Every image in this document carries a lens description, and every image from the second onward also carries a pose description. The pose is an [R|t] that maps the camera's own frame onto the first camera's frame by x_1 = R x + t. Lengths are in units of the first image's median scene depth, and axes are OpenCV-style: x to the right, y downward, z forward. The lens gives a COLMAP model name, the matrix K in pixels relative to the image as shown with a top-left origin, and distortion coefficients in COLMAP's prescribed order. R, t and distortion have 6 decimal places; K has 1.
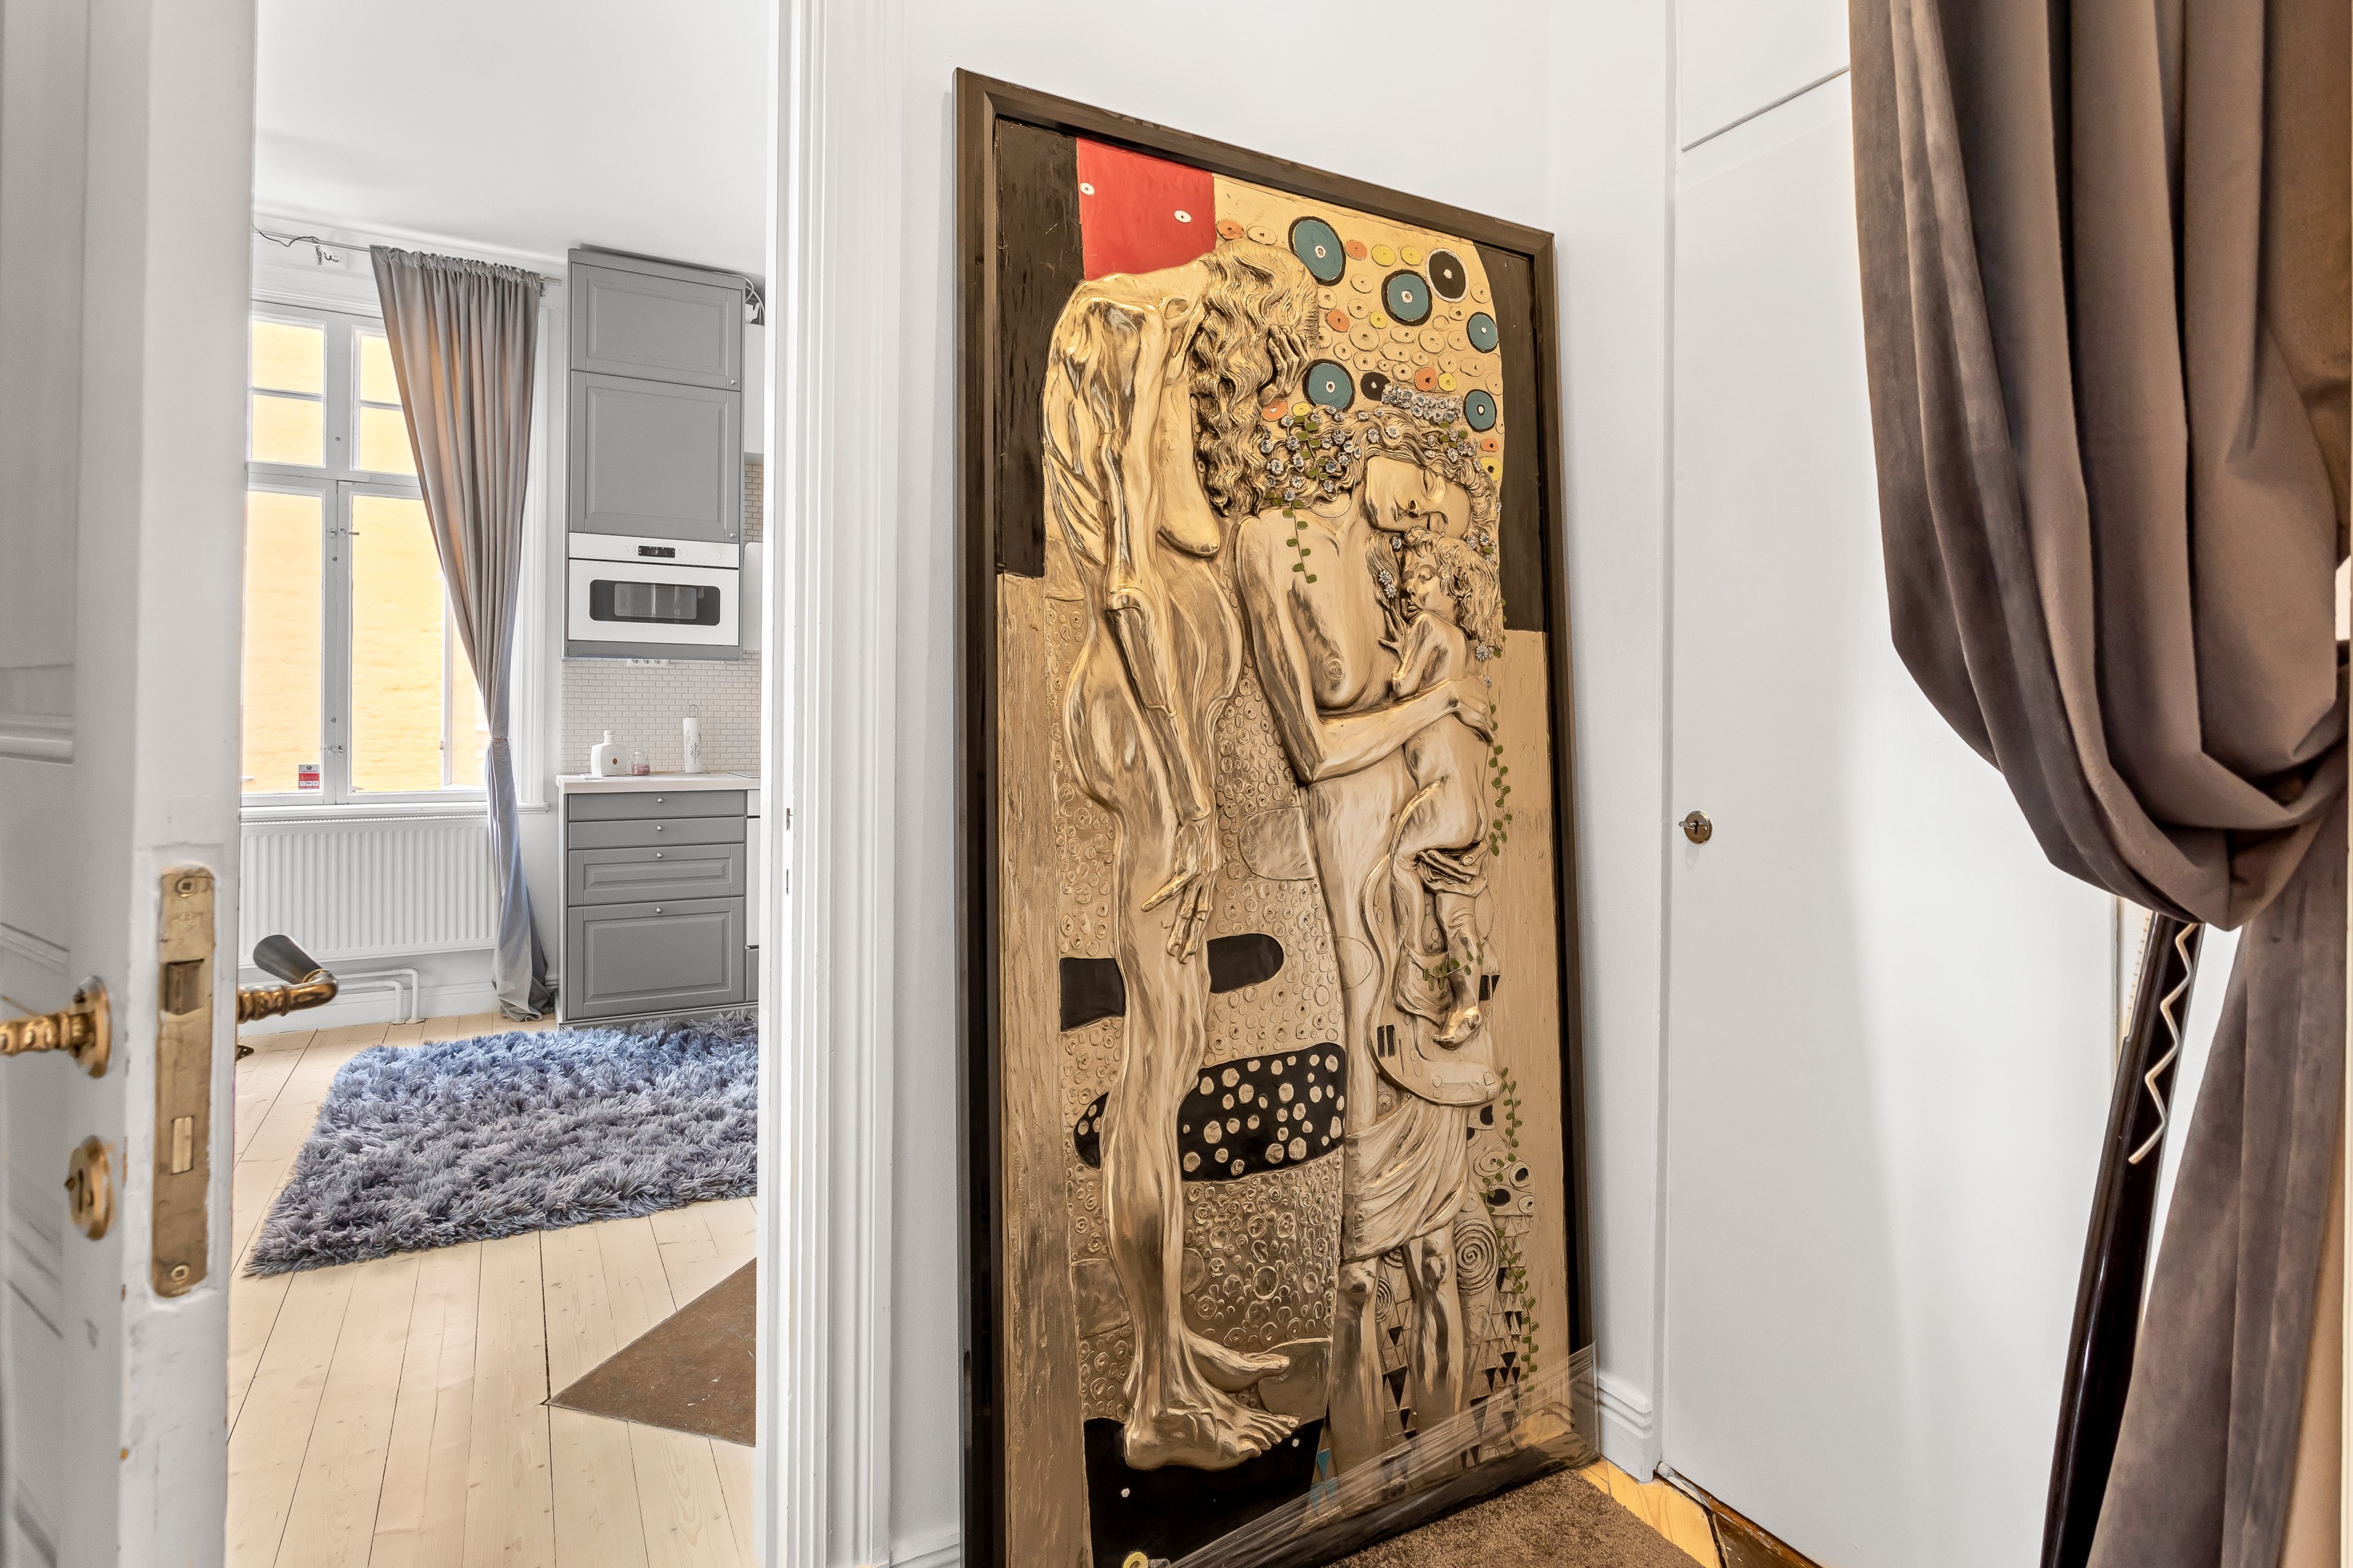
lens RADIAL K [[1216.9, 0, 1179.7], [0, 1216.9, 720.9], [0, 0, 1]] dist [-0.004846, -0.000498]
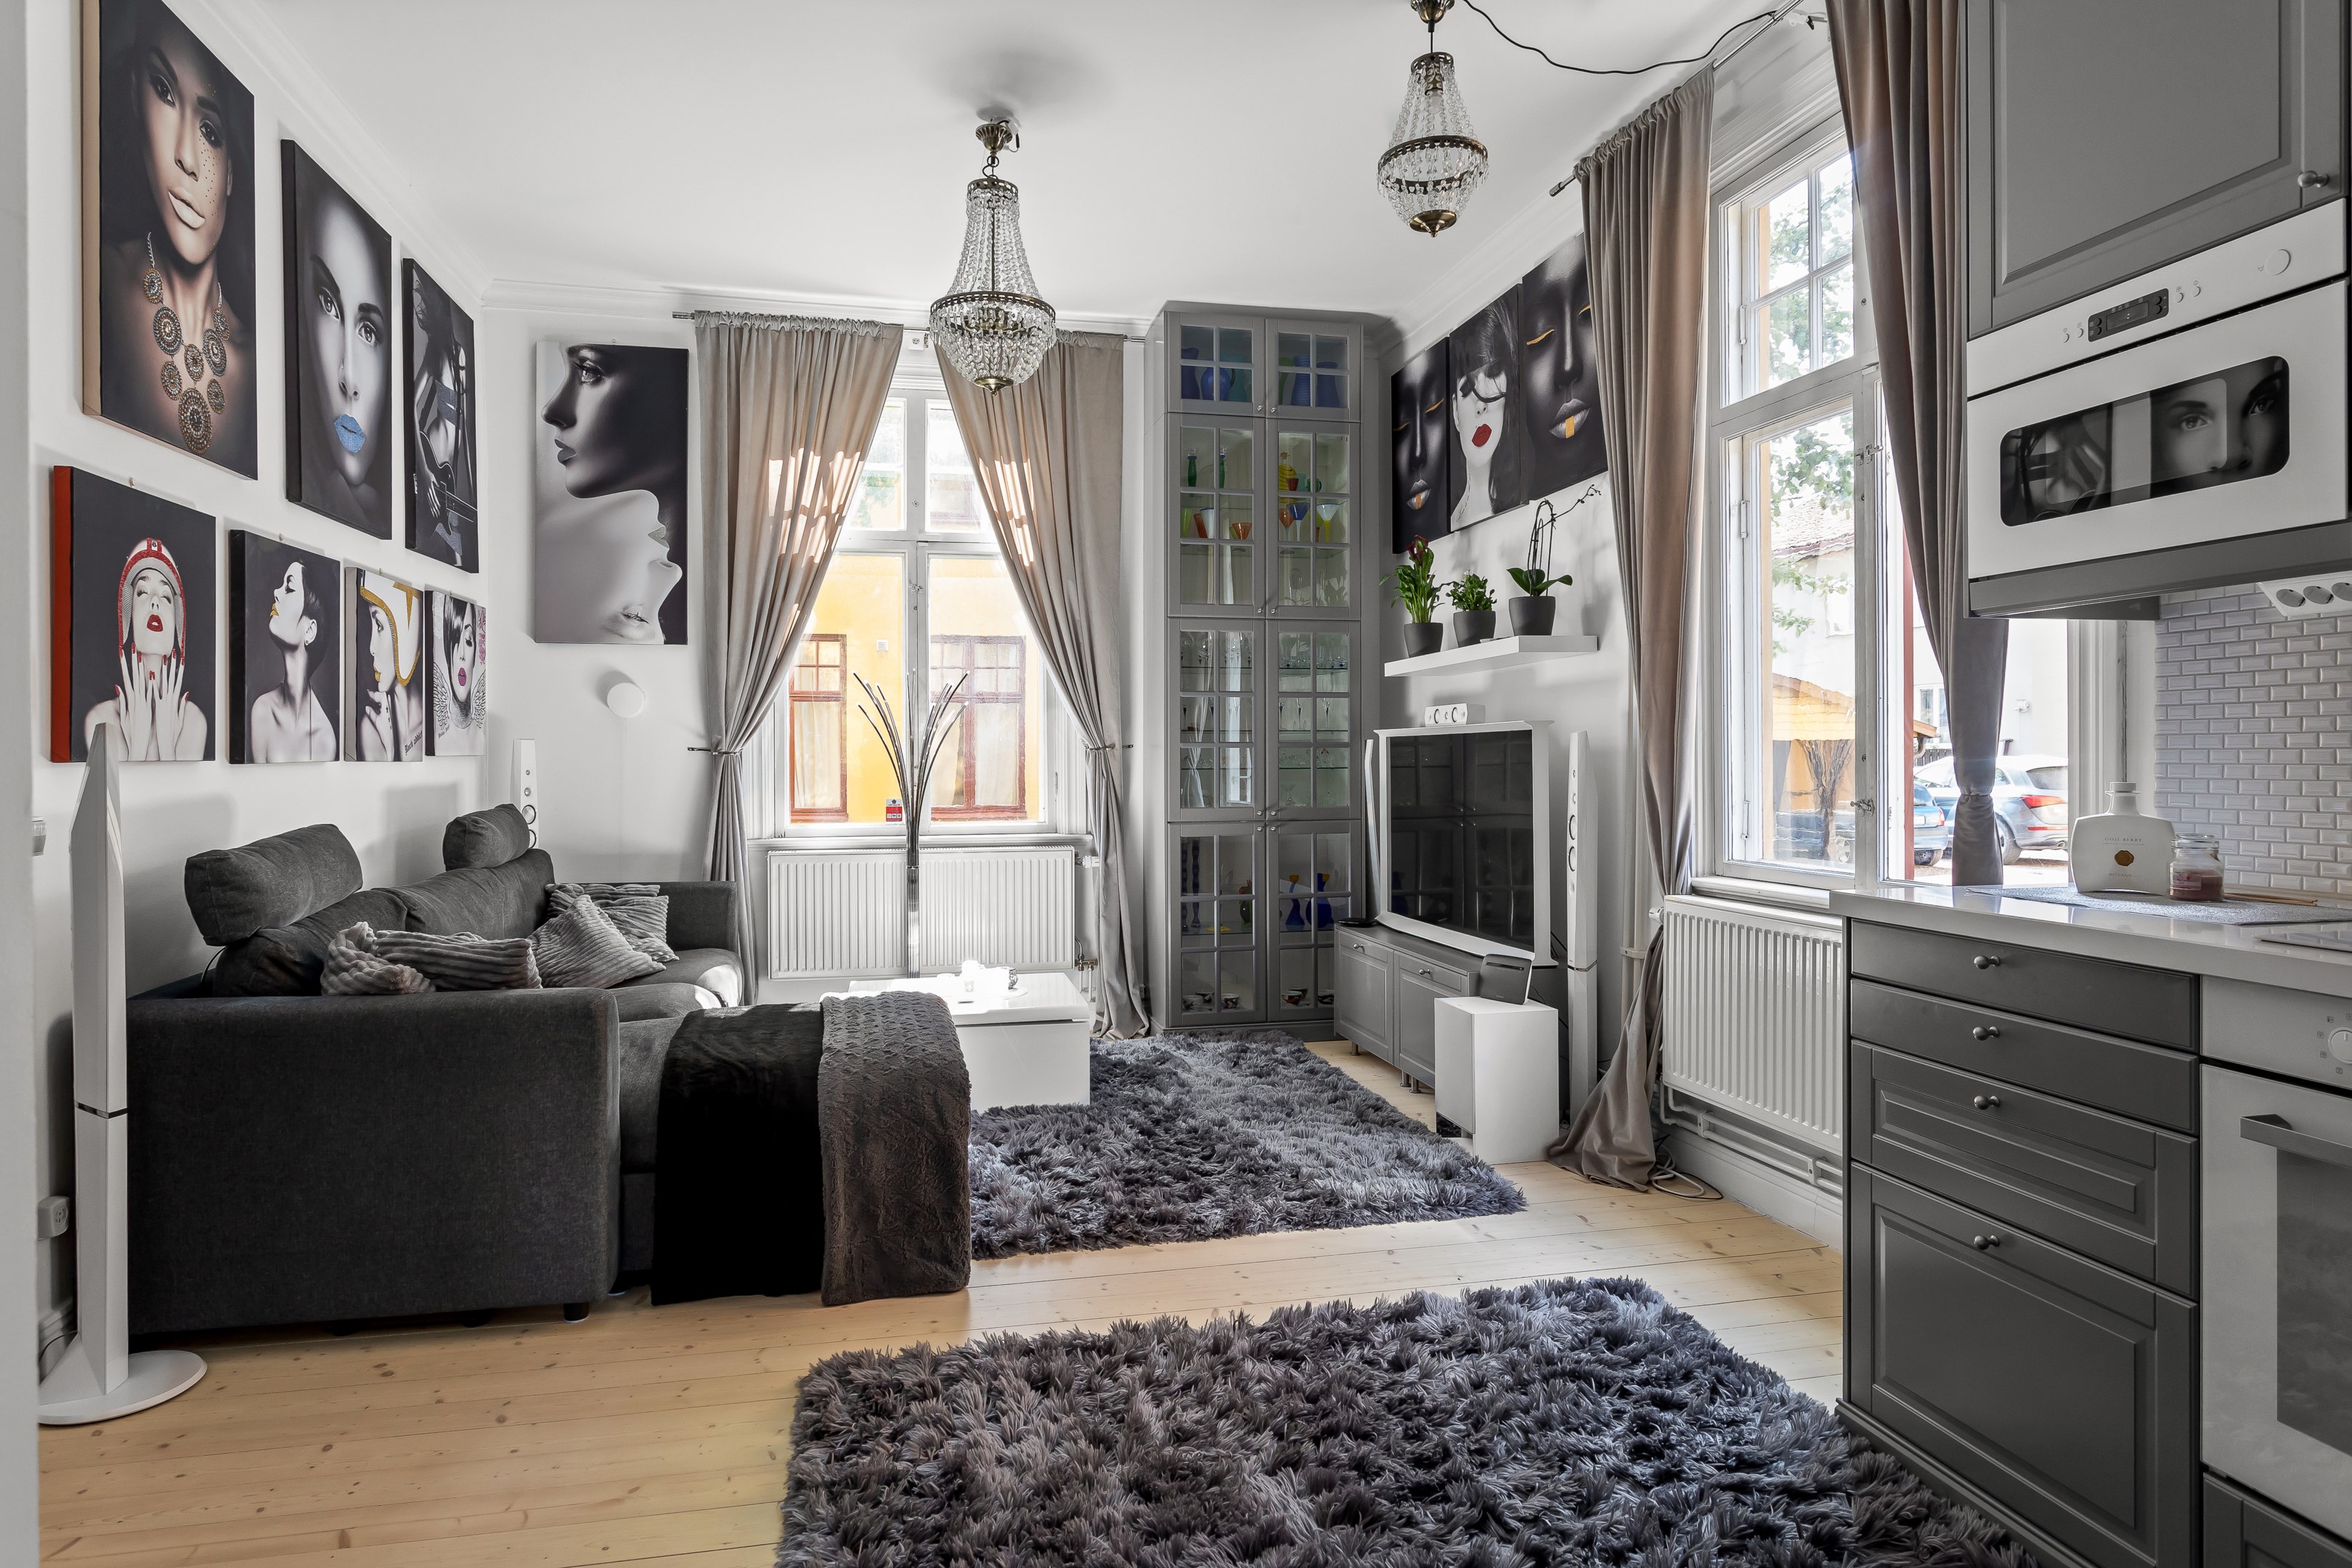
lens RADIAL K [[1365.0, 0, 1175.9], [0, 1365.0, 768.6], [0, 0, 1]] dist [-0.002800, 0.012282]
pose [[-0.284336, 0.009635, -0.958676, 0.067263], [0.008125, 0.999938, 0.007640, -0.002954], [0.958690, -0.005617, -0.284397, 0.846873]]
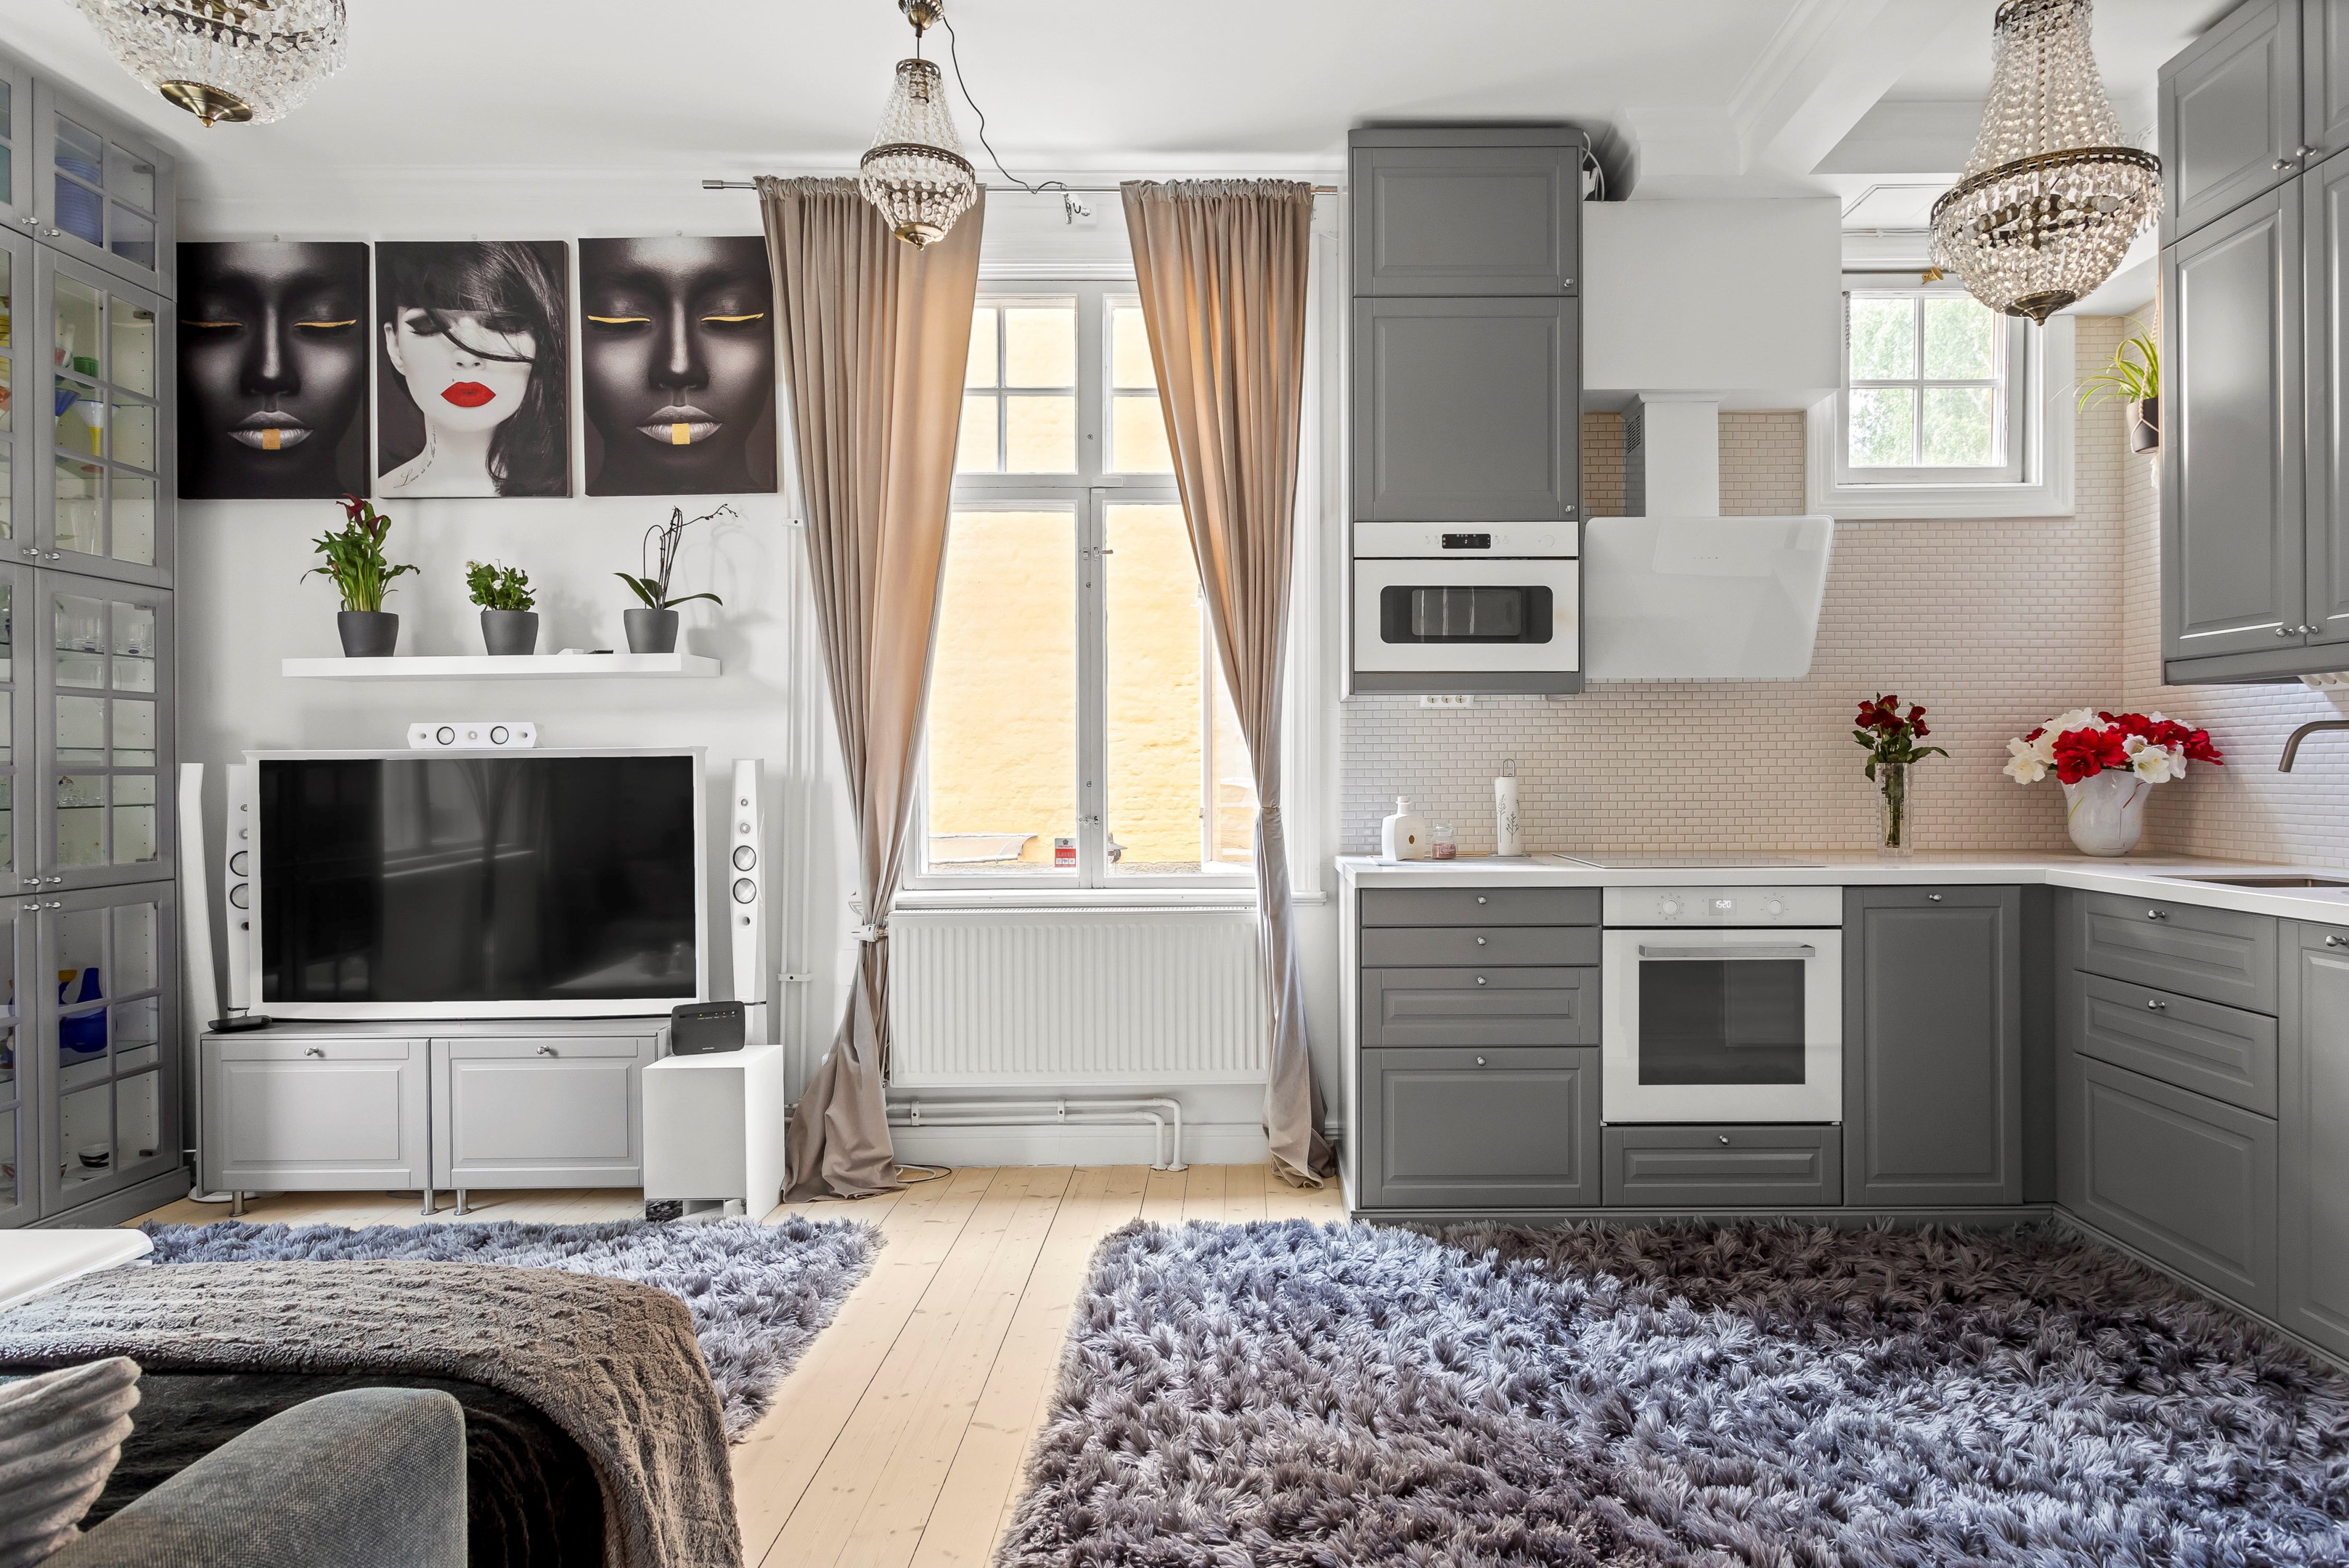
lens RADIAL K [[1258.1, 0, 1255.0], [0, 1258.1, 784.7], [0, 0, 1]] dist [0.000576, 0.000726]
pose [[0.879501, -0.002473, -0.475891, -0.196393], [0.008199, 0.999917, 0.009957, -0.007307], [0.475826, -0.012659, 0.879448, 0.308567]]
